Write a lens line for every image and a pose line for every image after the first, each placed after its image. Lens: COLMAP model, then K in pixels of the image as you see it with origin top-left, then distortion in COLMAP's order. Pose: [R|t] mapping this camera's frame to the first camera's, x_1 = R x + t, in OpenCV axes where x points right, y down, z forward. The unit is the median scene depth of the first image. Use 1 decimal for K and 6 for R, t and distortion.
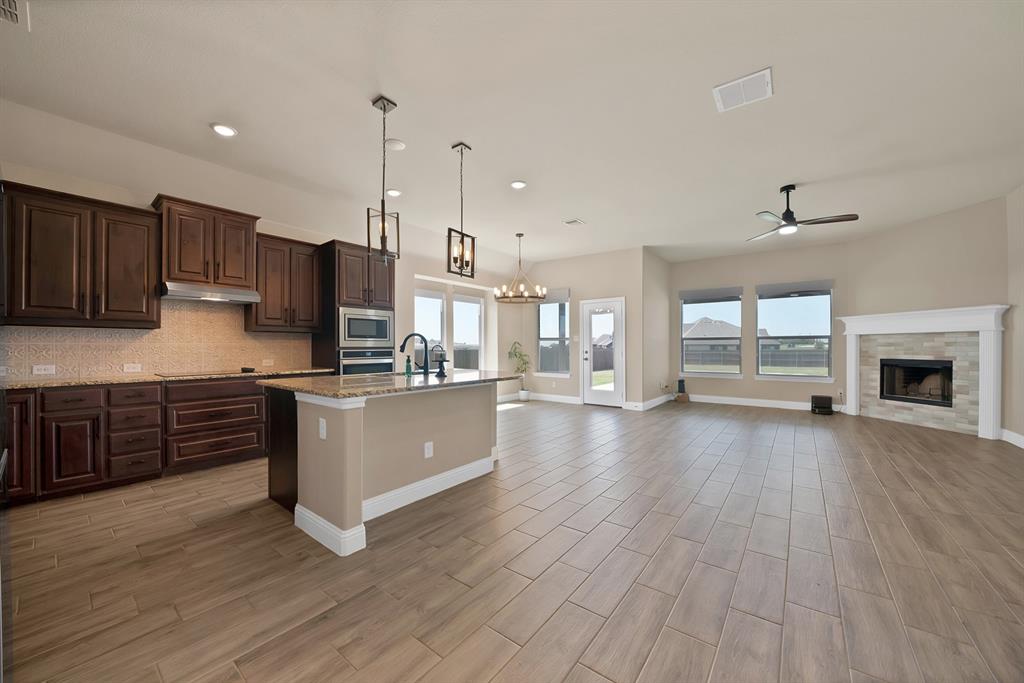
lens RADIAL K [[374.2, 0, 509.7], [0, 374.2, 345.7], [0, 0, 1]] dist [-0.019471, 0.000168]
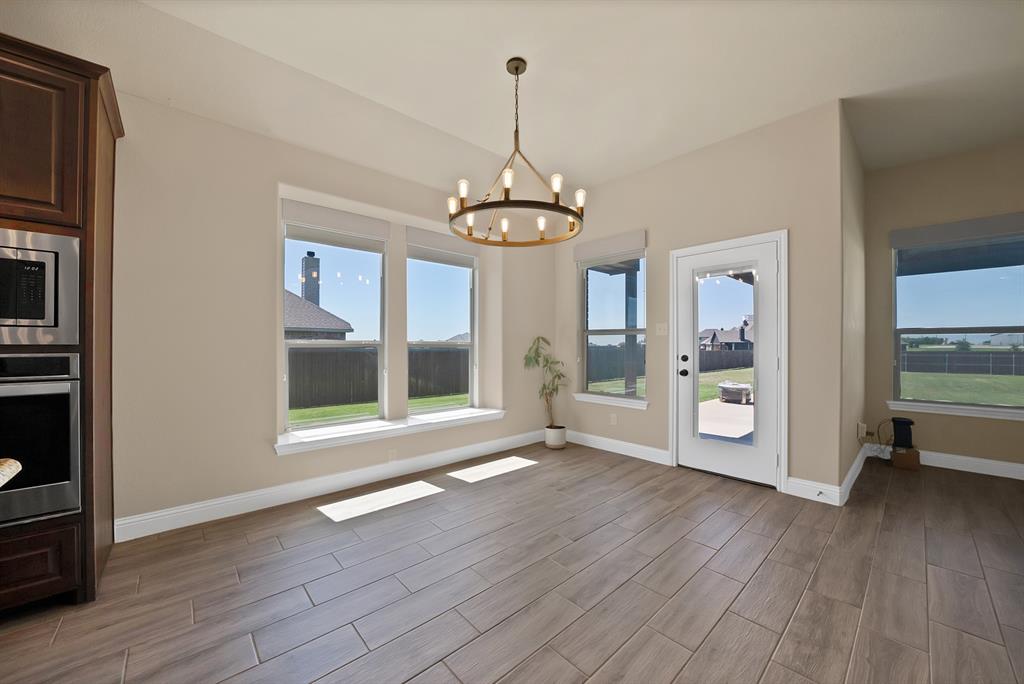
lens RADIAL K [[370.7, 0, 519.9], [0, 370.7, 345.5], [0, 0, 1]] dist [-0.016697, 0.000006]
pose [[0.986378, 0.002277, -0.164481, 0.124170], [-0.002035, 0.999997, 0.001642, 0.002685], [0.164484, -0.001285, 0.986379, 0.799527]]
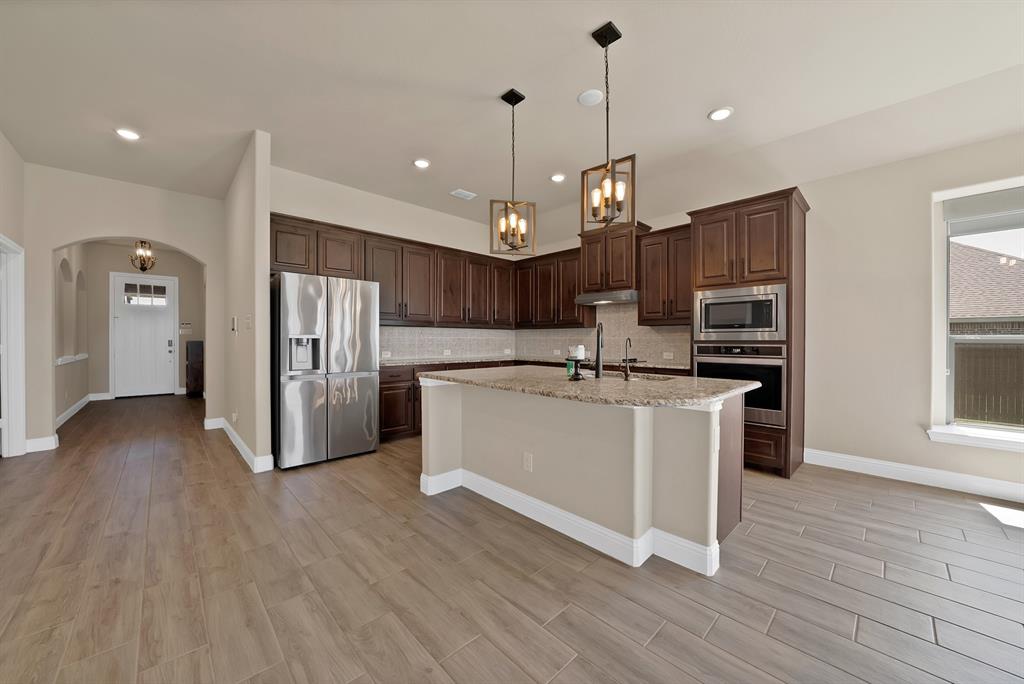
lens RADIAL K [[371.8, 0, 508.7], [0, 371.8, 344.2], [0, 0, 1]] dist [-0.025269, -0.000029]
pose [[-0.150621, 0.011495, -0.988525, 0.382501], [0.002155, 0.999934, 0.011299, 0.001337], [0.988589, -0.000429, -0.150636, 0.674498]]
